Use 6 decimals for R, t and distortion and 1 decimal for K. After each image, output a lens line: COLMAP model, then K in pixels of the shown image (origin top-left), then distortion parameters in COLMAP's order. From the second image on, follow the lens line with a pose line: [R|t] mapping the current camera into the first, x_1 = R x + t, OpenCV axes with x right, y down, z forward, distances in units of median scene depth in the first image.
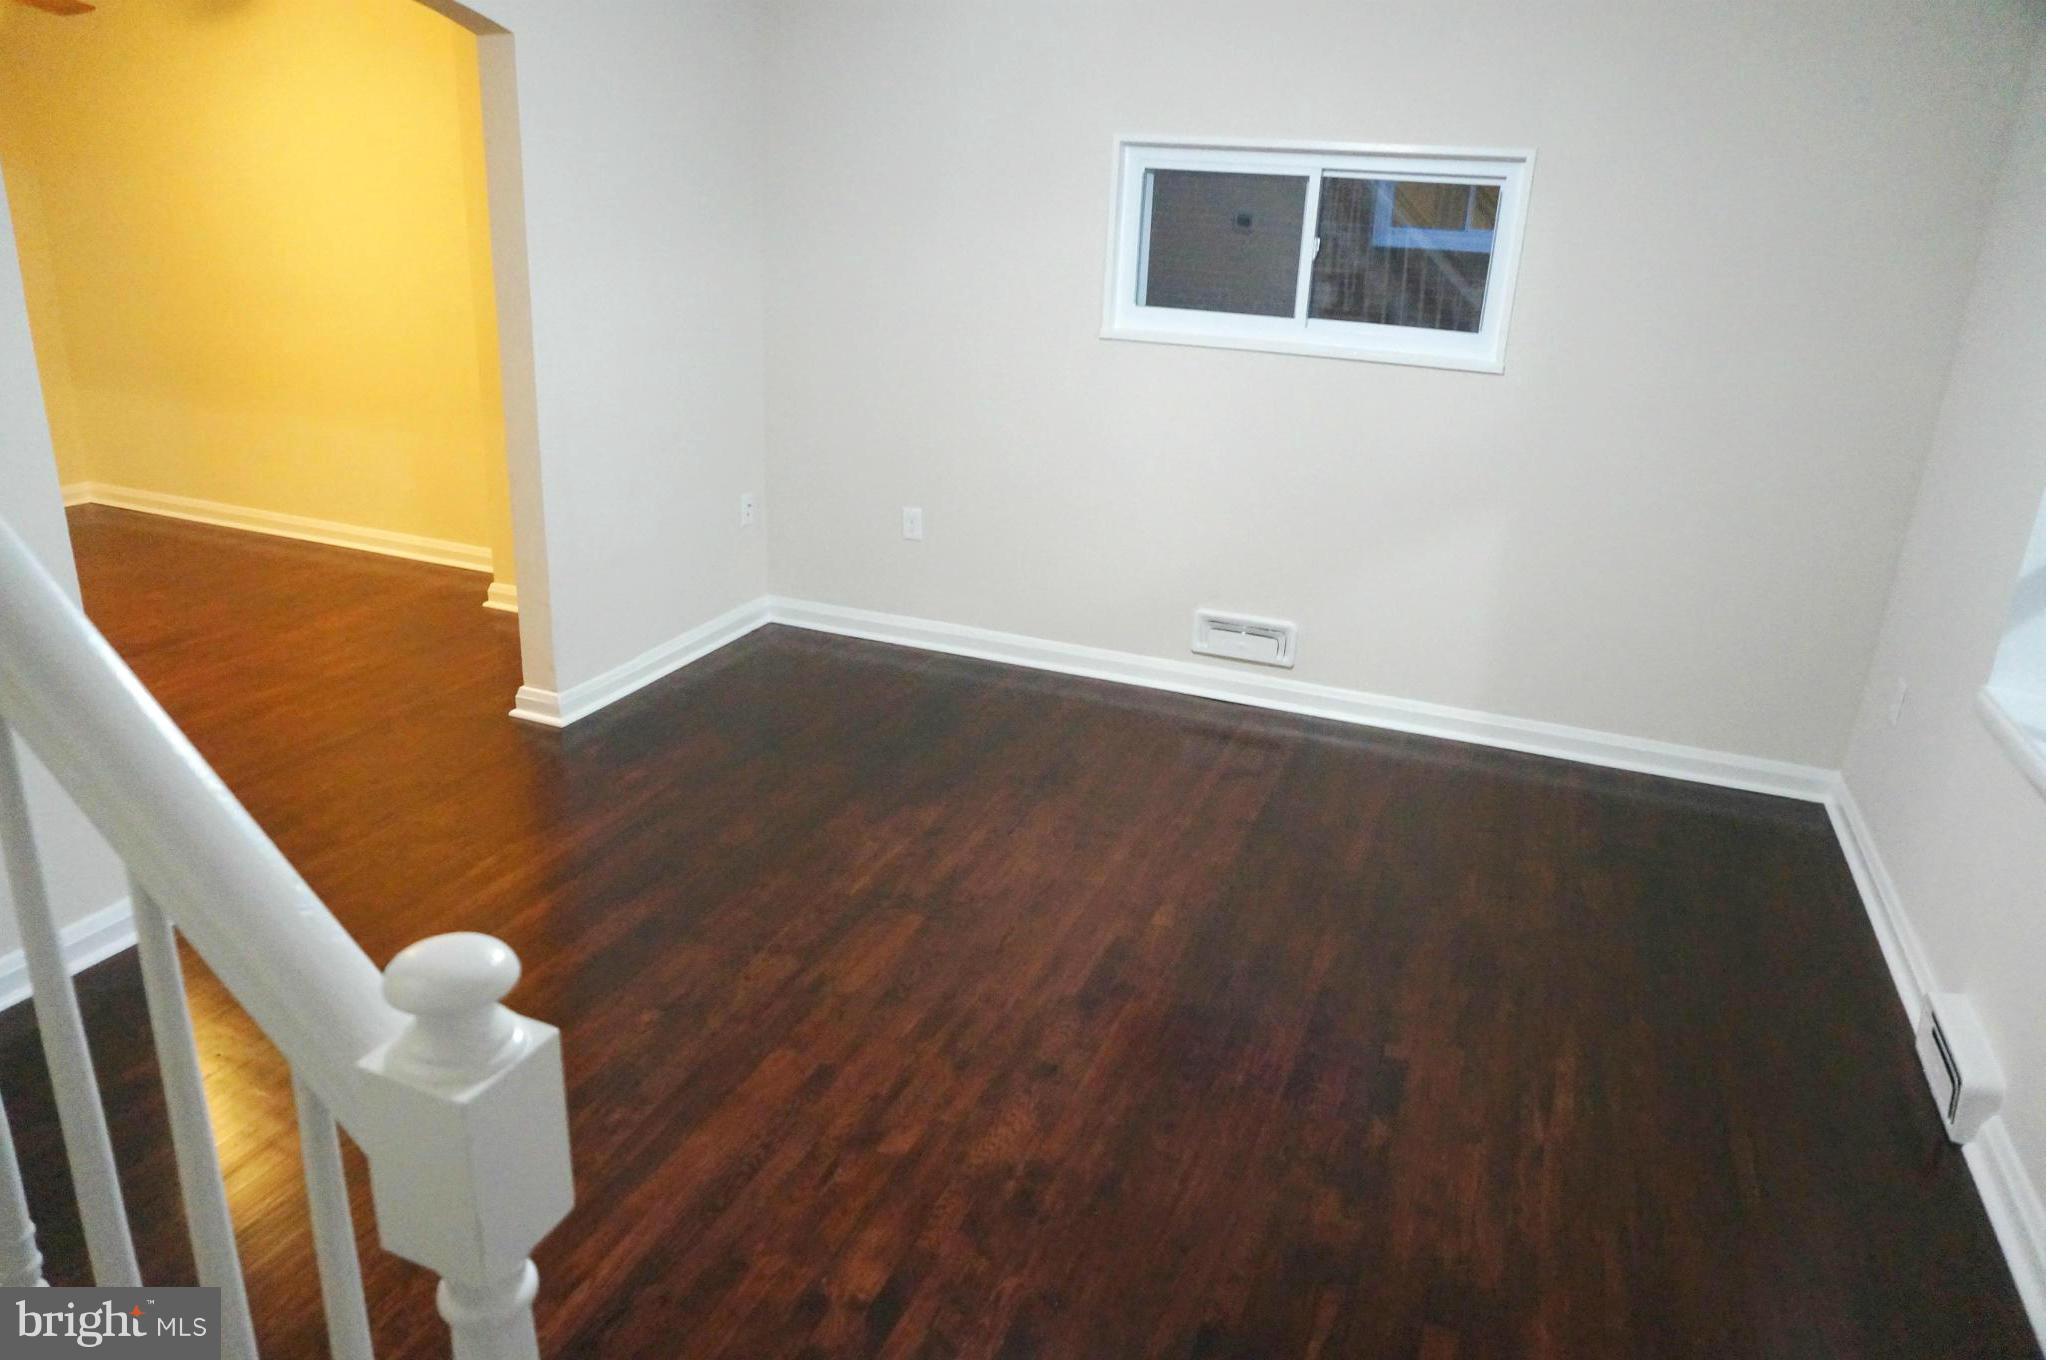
lens RADIAL K [[1366.3, 0, 1024.0], [0, 1366.3, 680.0], [0, 0, 1]] dist [-0.049296, 0.030476]
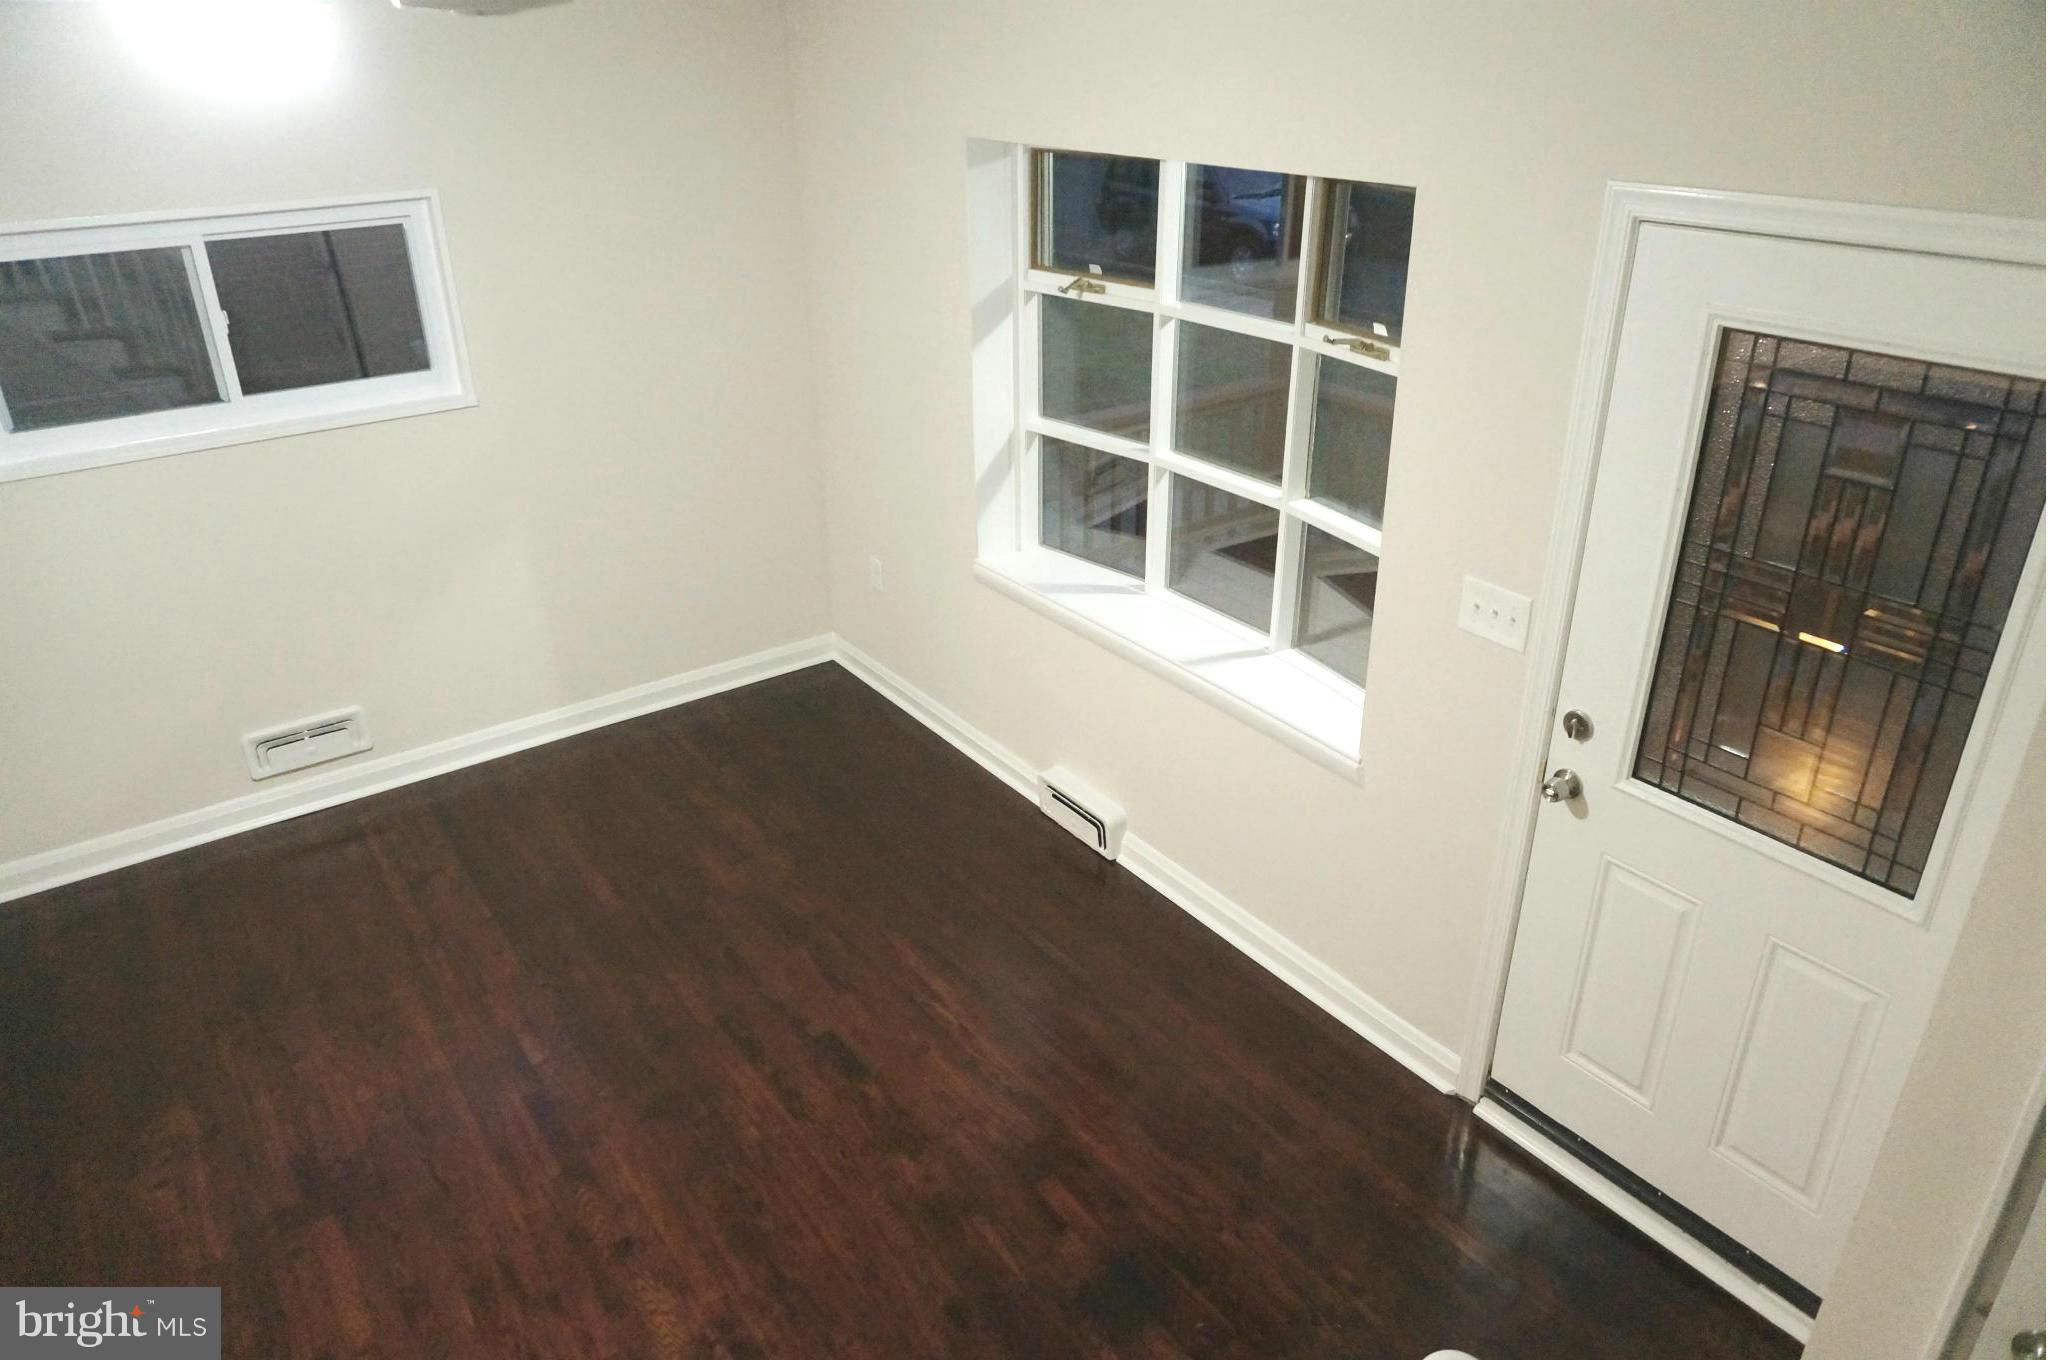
lens RADIAL K [[1366.3, 0, 1024.0], [0, 1366.3, 680.0], [0, 0, 1]] dist [-0.049296, 0.030476]
pose [[0.537432, -0.415601, 0.733786, -0.323188], [0.317620, 0.905810, 0.280403, -0.240299], [-0.781207, 0.082368, 0.618815, 0.080920]]
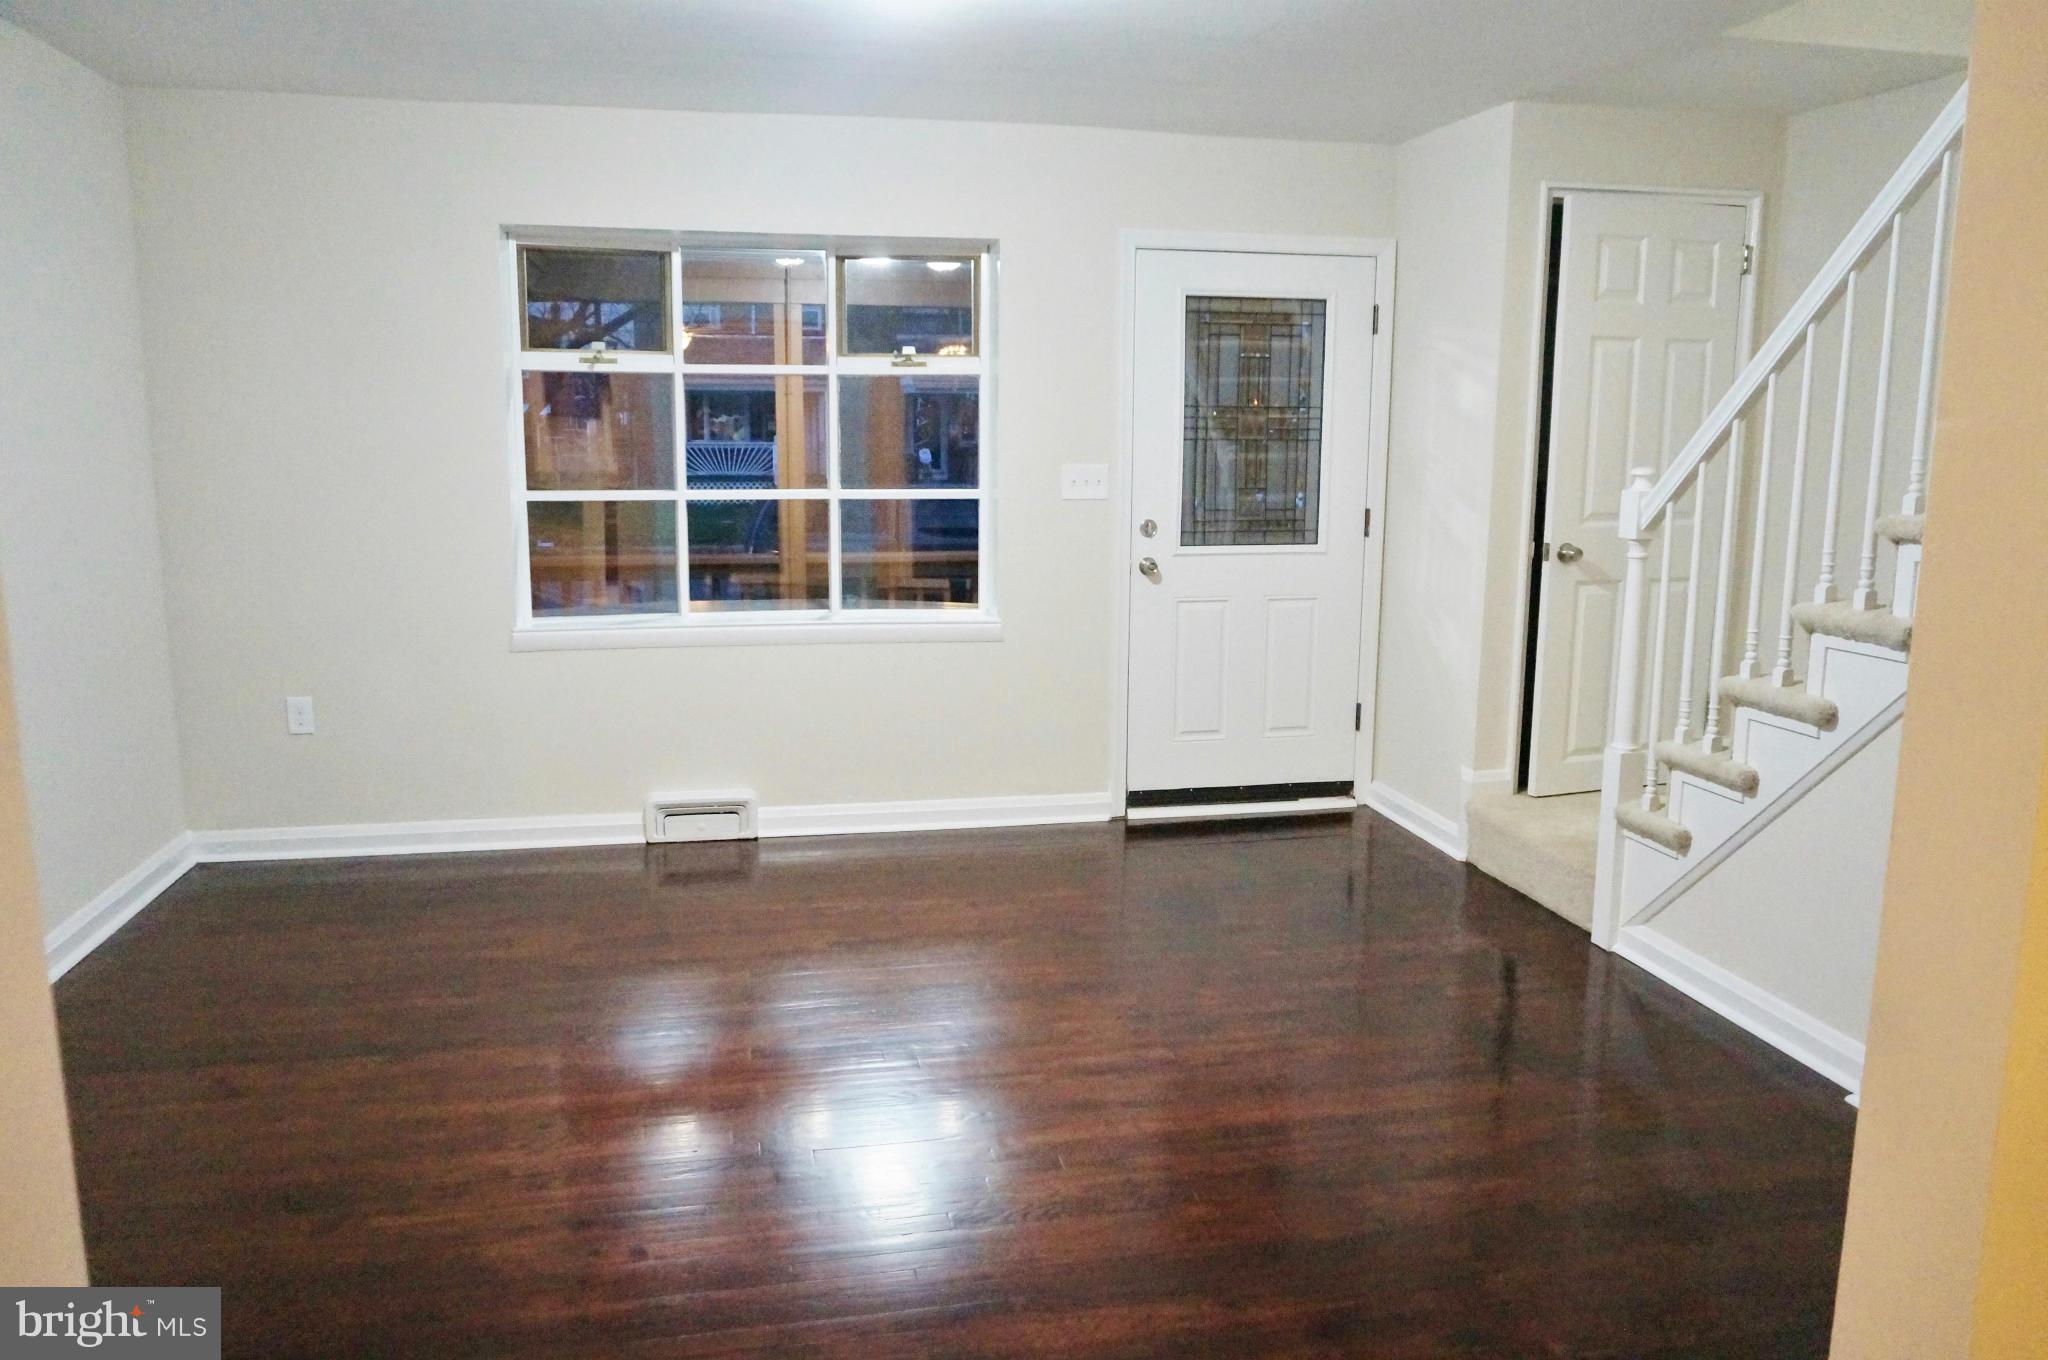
lens RADIAL K [[1366.3, 0, 1024.0], [0, 1366.3, 680.0], [0, 0, 1]] dist [-0.049296, 0.030476]
pose [[-0.535843, -0.202960, 0.819561, -0.717460], [0.258329, 0.884718, 0.387996, -0.337879], [-0.803828, 0.419621, -0.421639, 1.130079]]
